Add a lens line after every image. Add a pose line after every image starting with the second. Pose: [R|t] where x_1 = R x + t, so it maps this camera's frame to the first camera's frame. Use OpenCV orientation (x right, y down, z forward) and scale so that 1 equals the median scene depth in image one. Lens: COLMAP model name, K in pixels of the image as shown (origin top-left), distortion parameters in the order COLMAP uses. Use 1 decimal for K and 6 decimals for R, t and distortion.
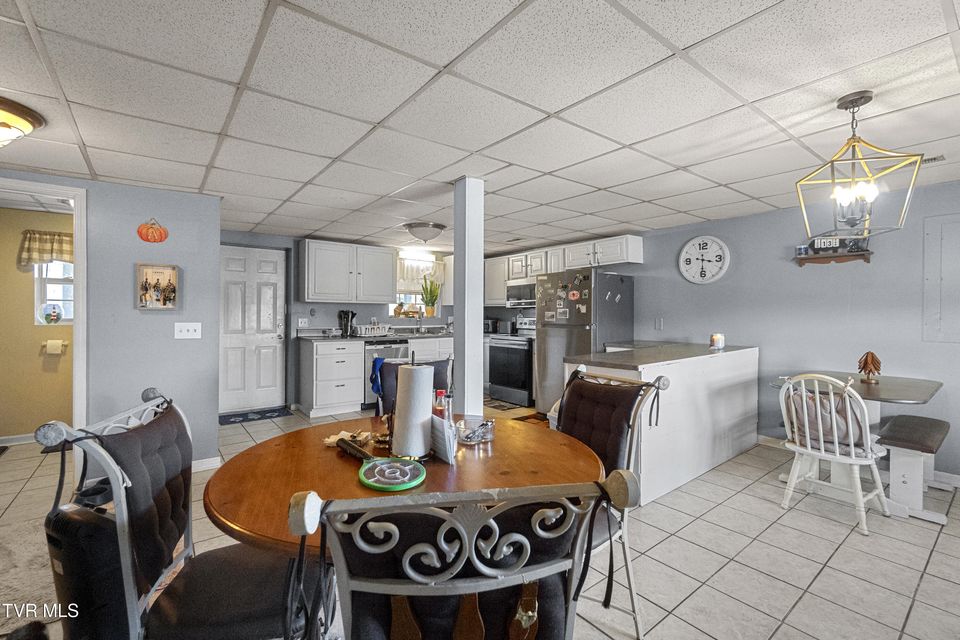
lens RADIAL K [[422.3, 0, 477.8], [0, 422.3, 312.0], [0, 0, 1]] dist [-0.000557, 0.000263]
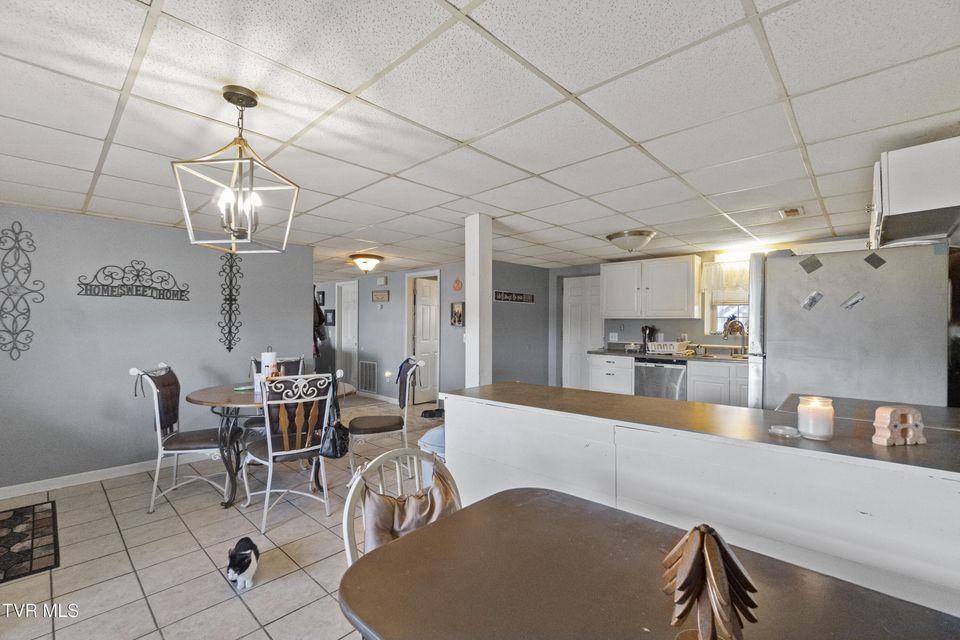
lens RADIAL K [[415.4, 0, 476.3], [0, 415.4, 316.8], [0, 0, 1]] dist [0.000062, 0.000123]
pose [[0.148751, -0.018468, -0.988702, 1.391228], [-0.000011, 0.999826, -0.018677, -0.017328], [0.988875, 0.002789, 0.148725, 1.040202]]
